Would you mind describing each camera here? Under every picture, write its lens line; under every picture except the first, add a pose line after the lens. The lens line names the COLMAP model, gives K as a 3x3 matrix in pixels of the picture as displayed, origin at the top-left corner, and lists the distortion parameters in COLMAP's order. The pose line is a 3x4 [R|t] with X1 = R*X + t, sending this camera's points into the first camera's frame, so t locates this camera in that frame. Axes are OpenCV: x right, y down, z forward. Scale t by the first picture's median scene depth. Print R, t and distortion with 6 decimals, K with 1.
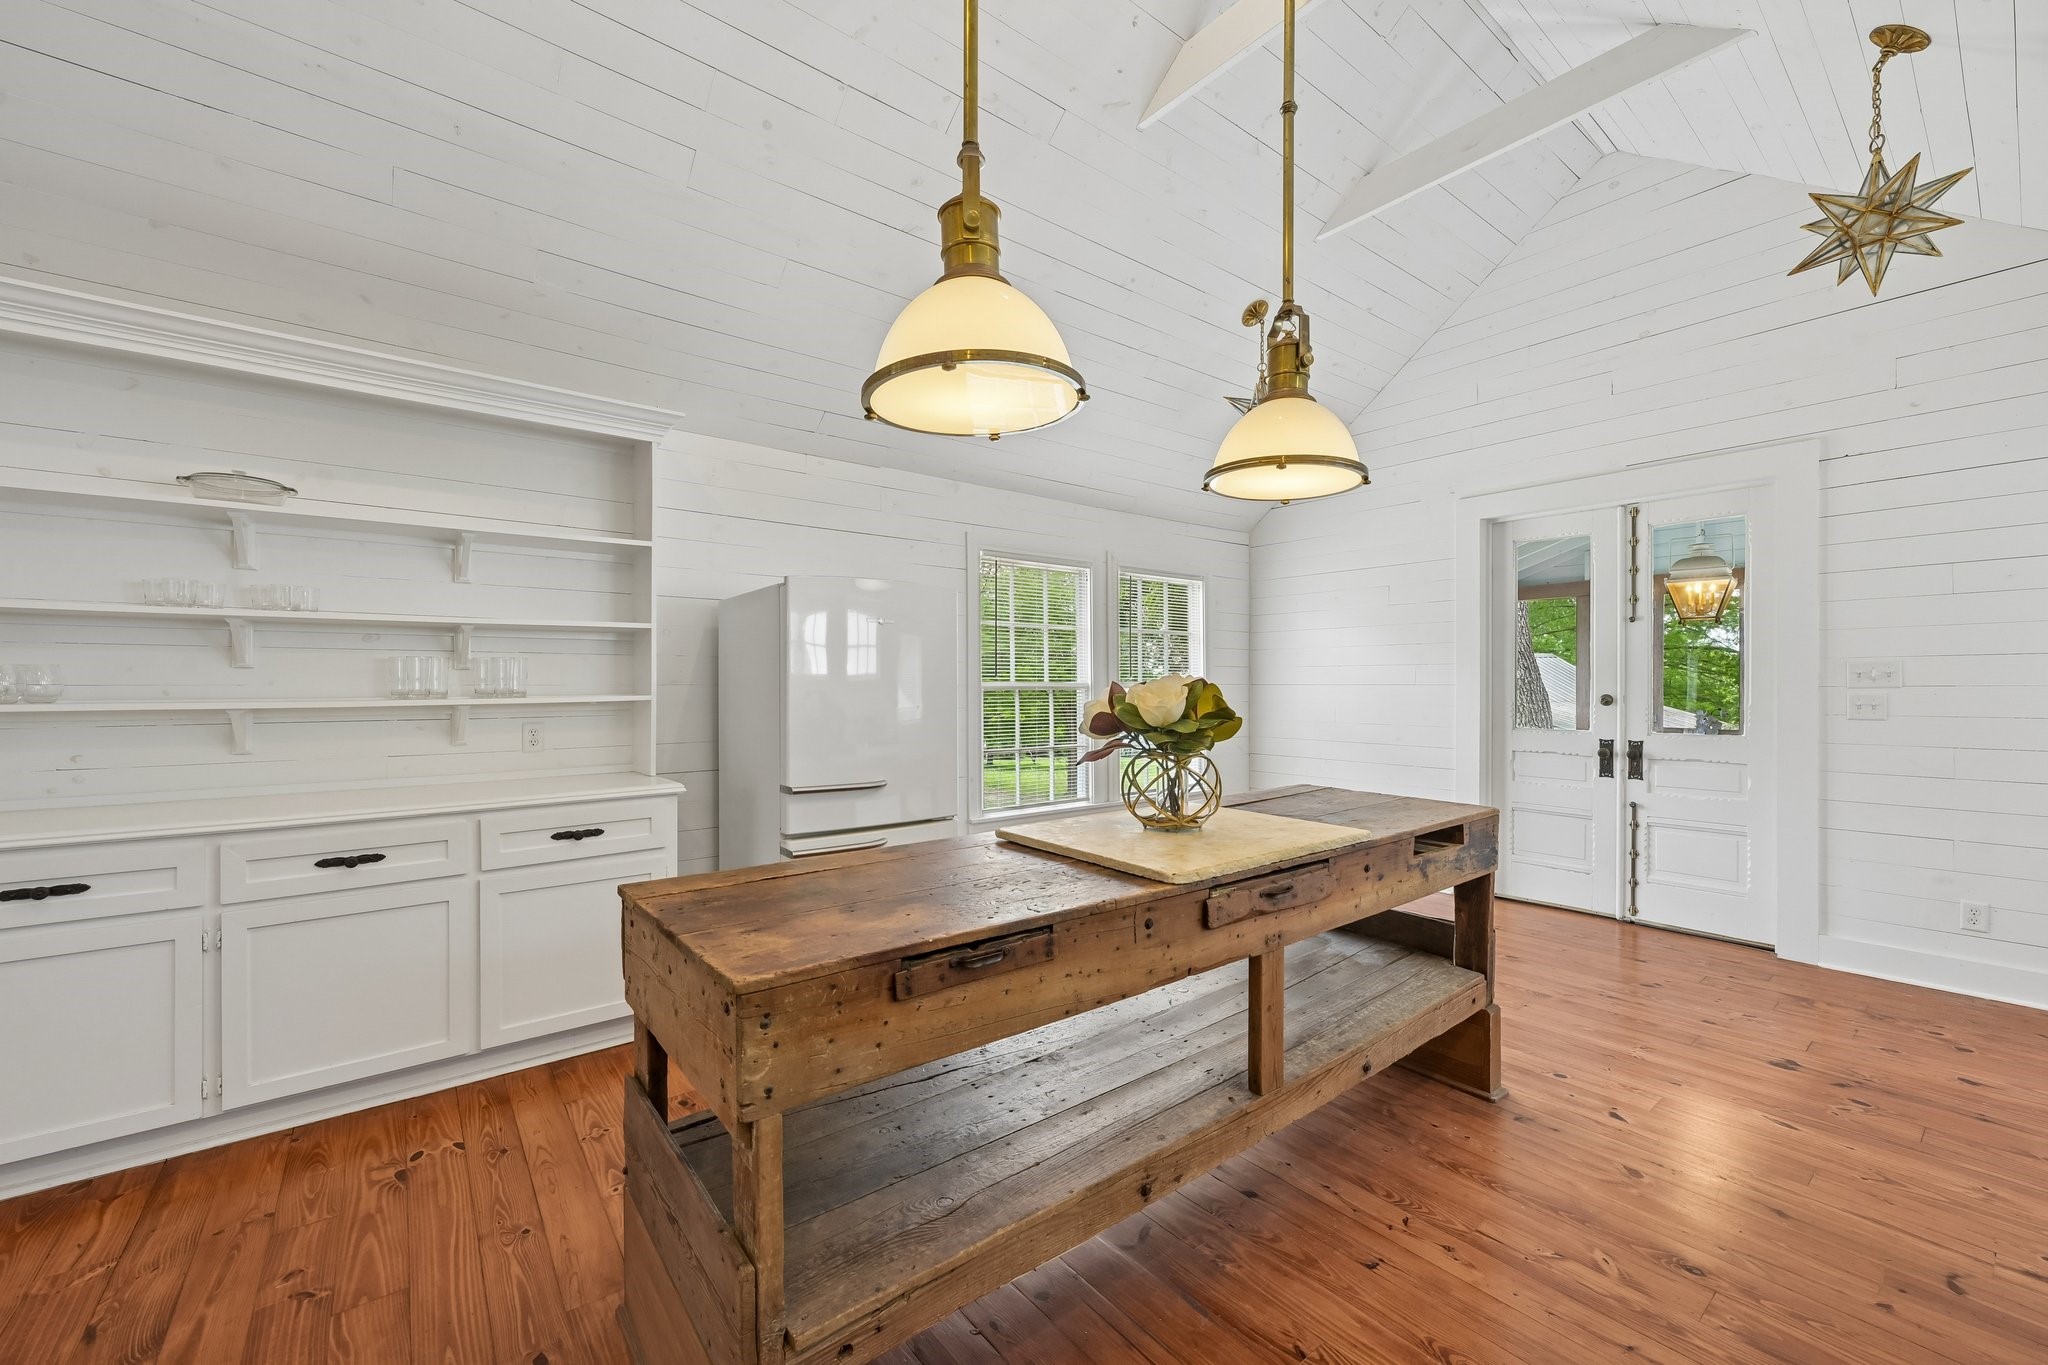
lens RADIAL K [[821.3, 0, 1026.5], [0, 821.3, 683.8], [0, 0, 1]] dist [-0.000481, -0.000206]
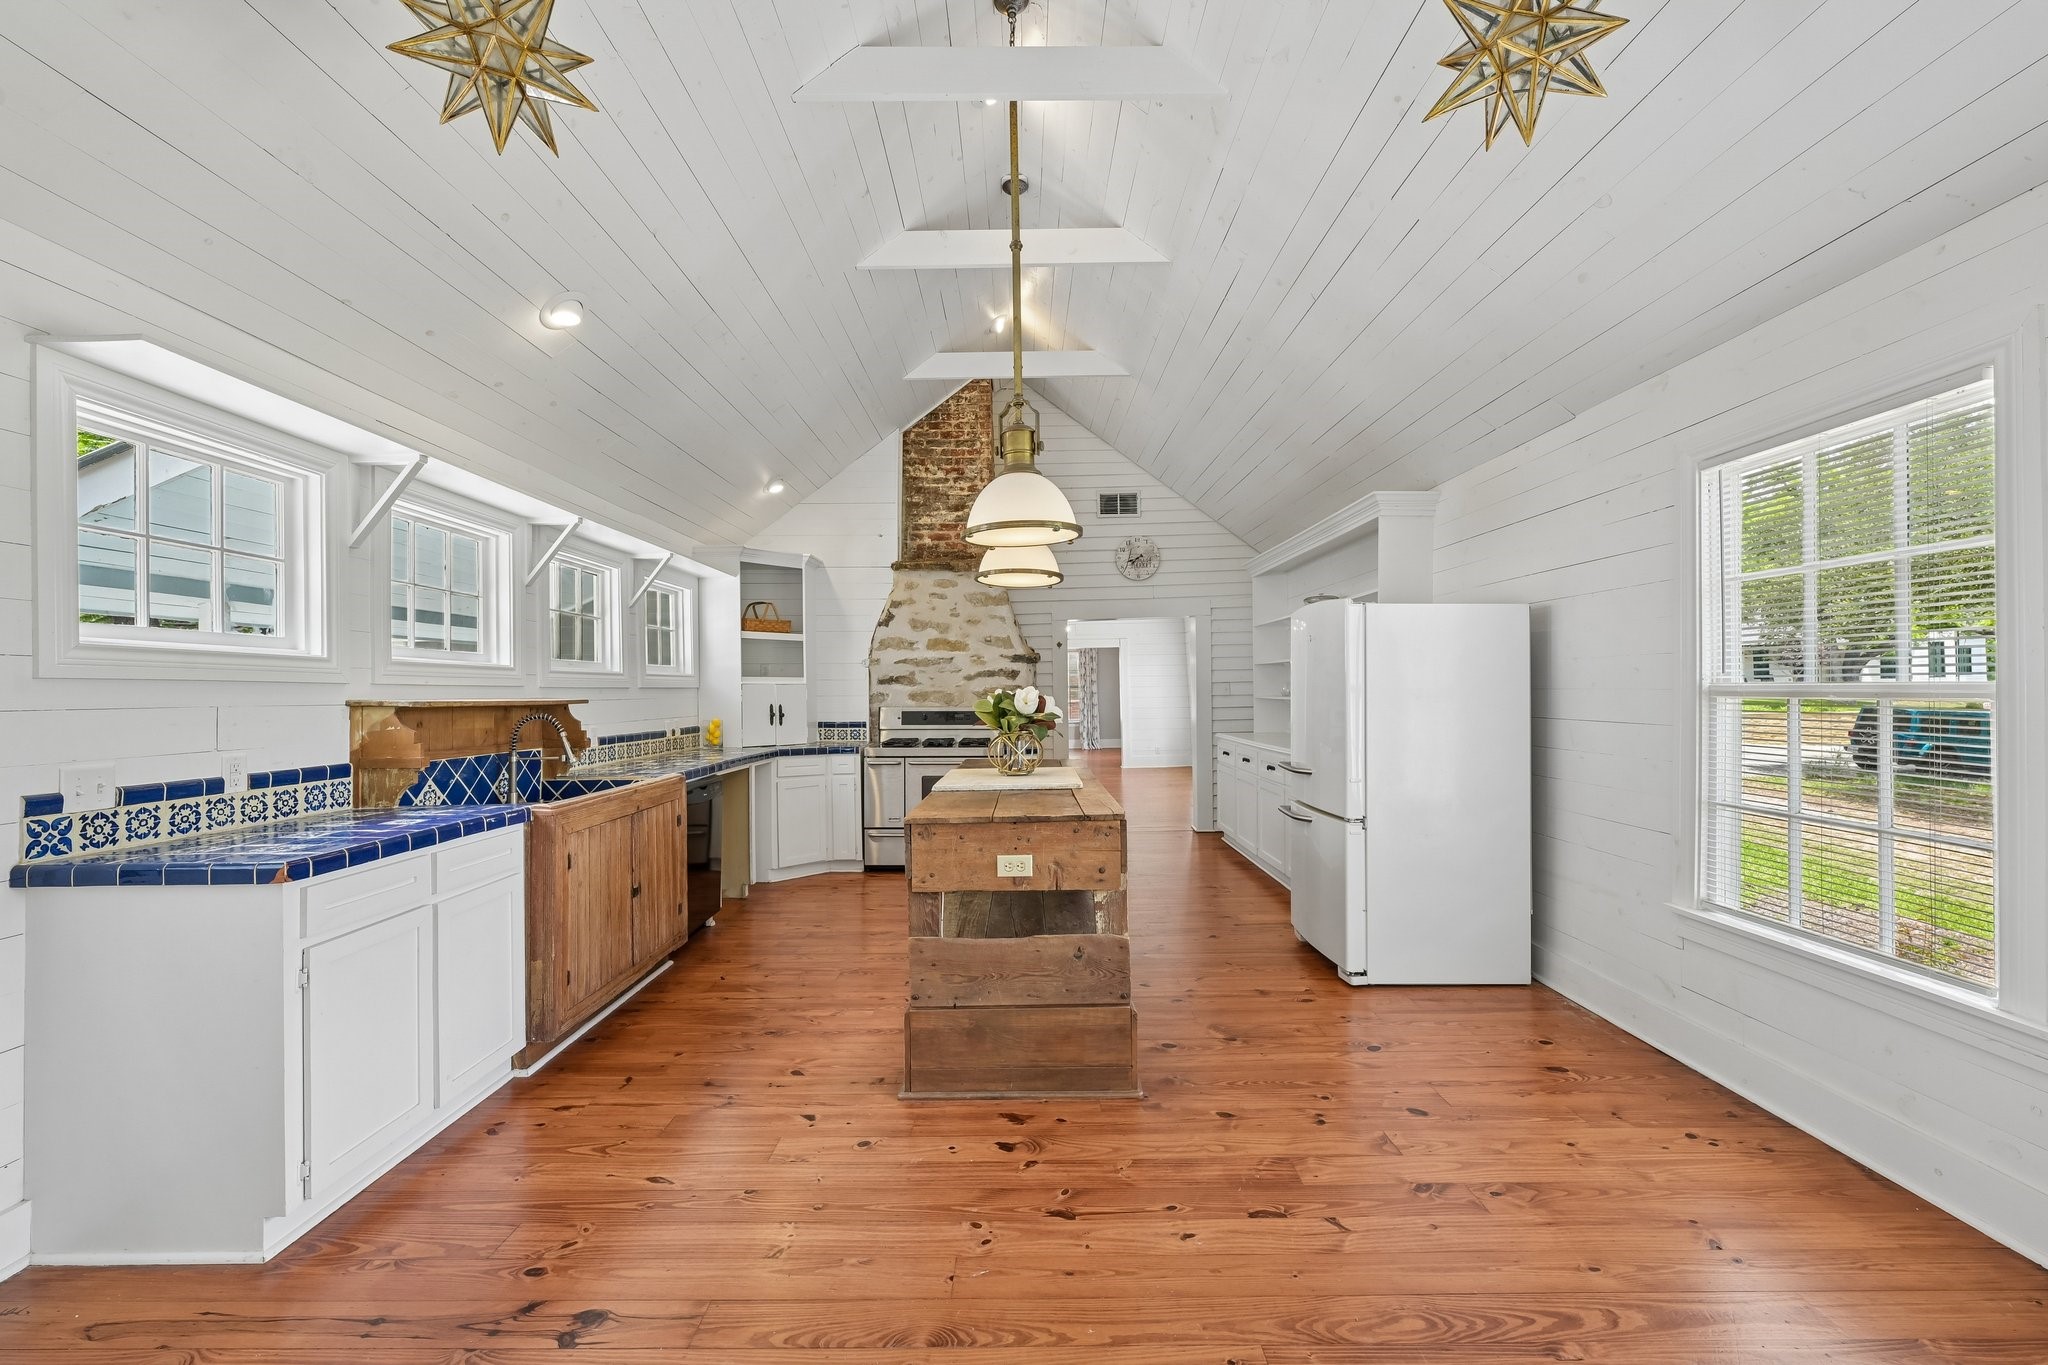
lens RADIAL K [[821.3, 0, 1025.4], [0, 821.3, 677.9], [0, 0, 1]] dist [-0.000481, -0.000206]
pose [[-0.627503, -0.004312, -0.778602, 1.338217], [0.009057, 0.999877, -0.012836, -0.010504], [0.778561, -0.015106, -0.627387, 1.844828]]
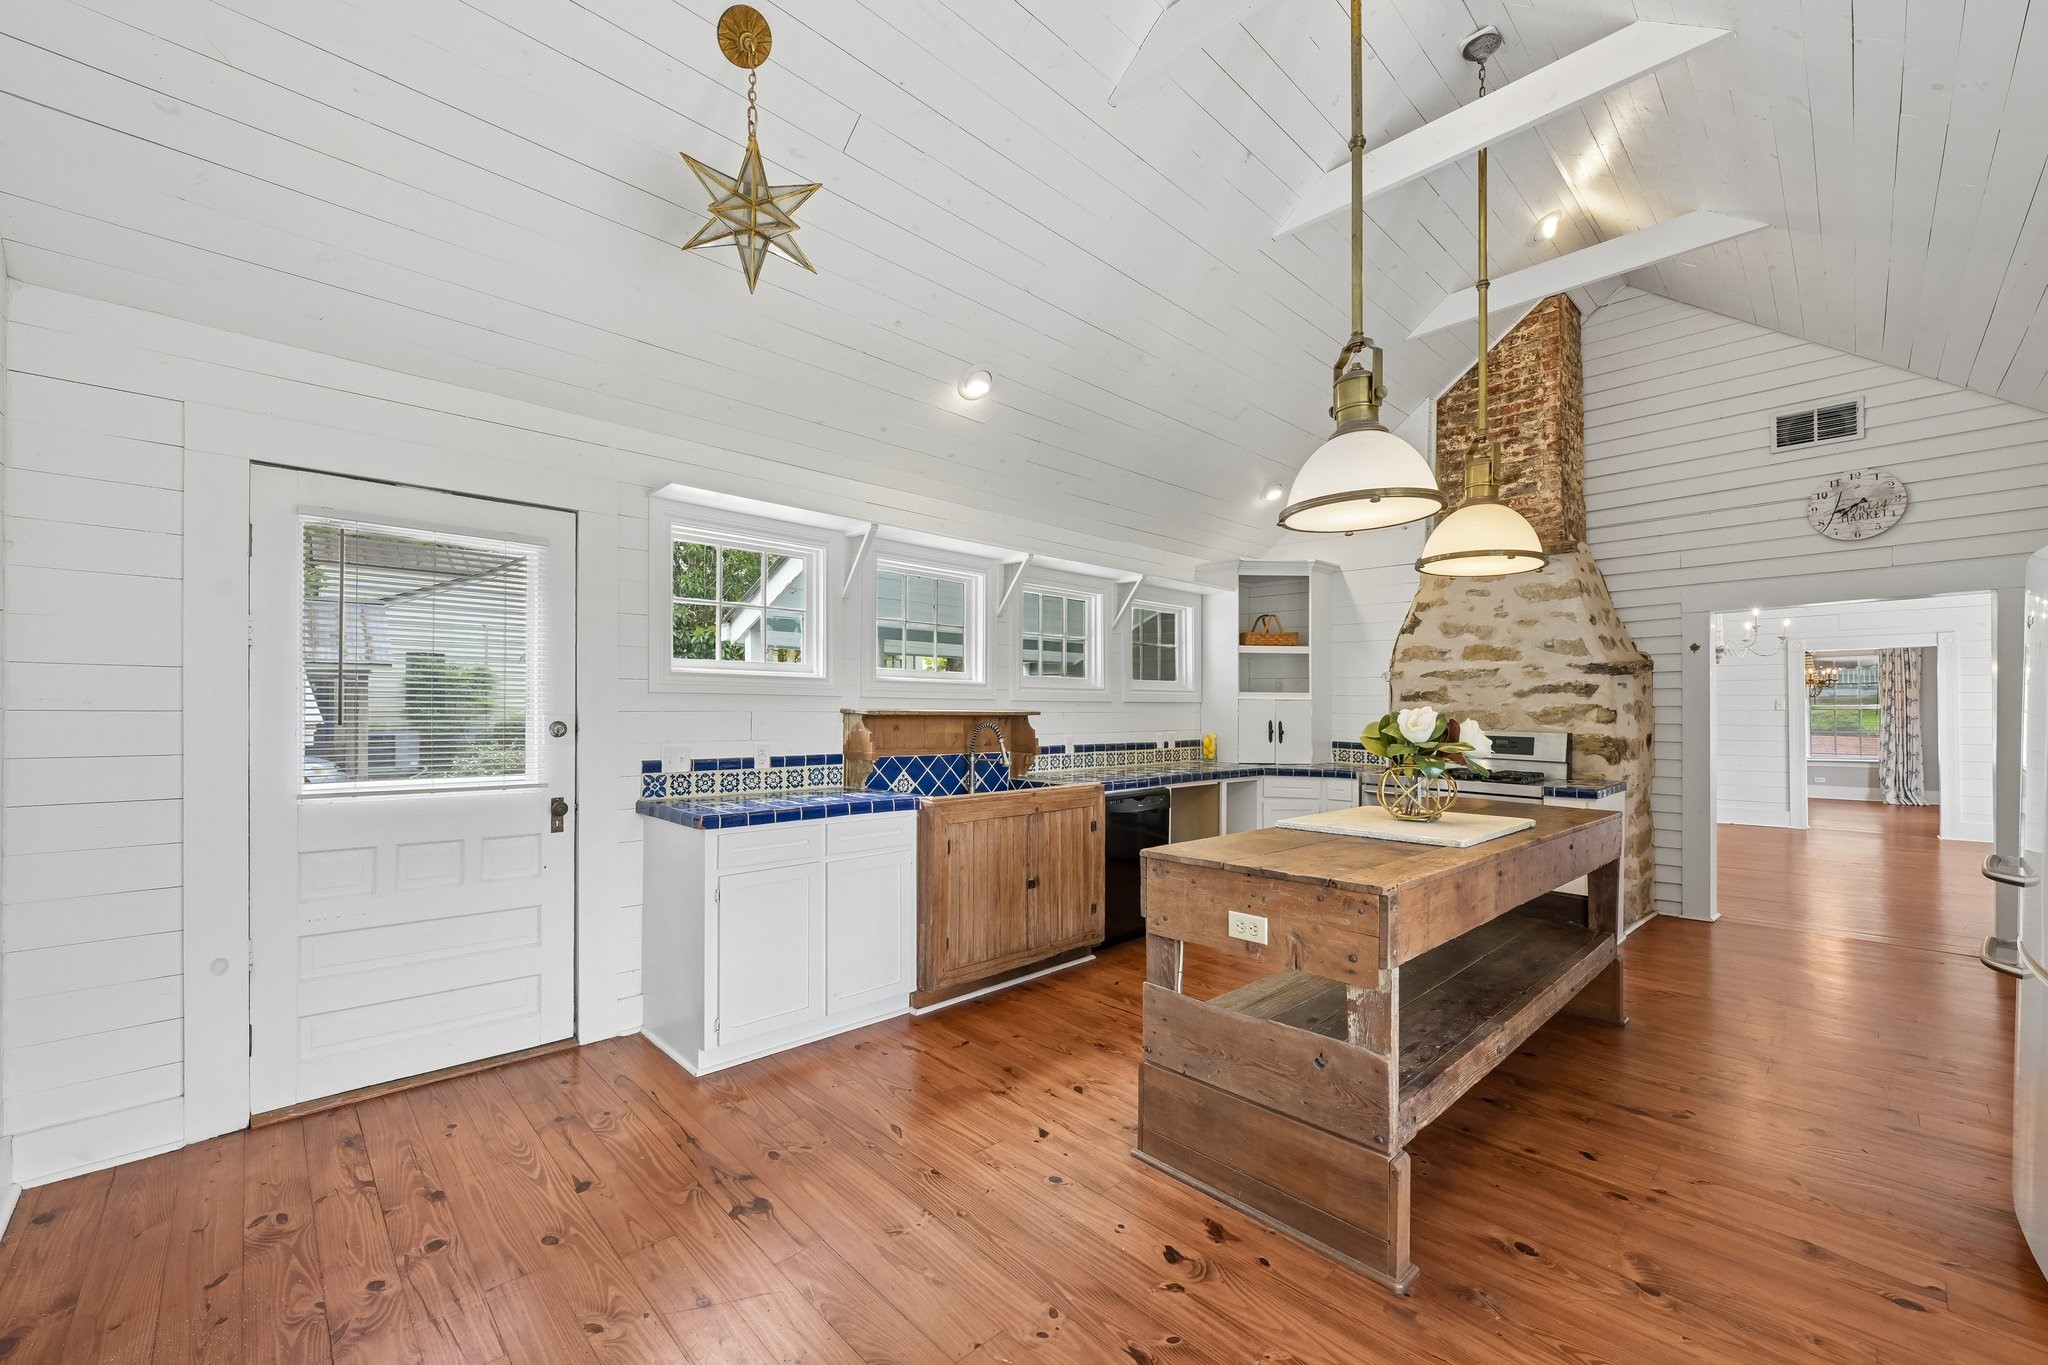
lens RADIAL K [[821.3, 0, 1019.5], [0, 821.3, 701.4], [0, 0, 1]] dist [-0.000481, -0.000206]
pose [[-0.996622, -0.006682, -0.081859, 0.825836], [-0.006513, 0.999976, -0.002337, -0.015277], [0.081873, -0.001796, -0.996641, 2.006158]]
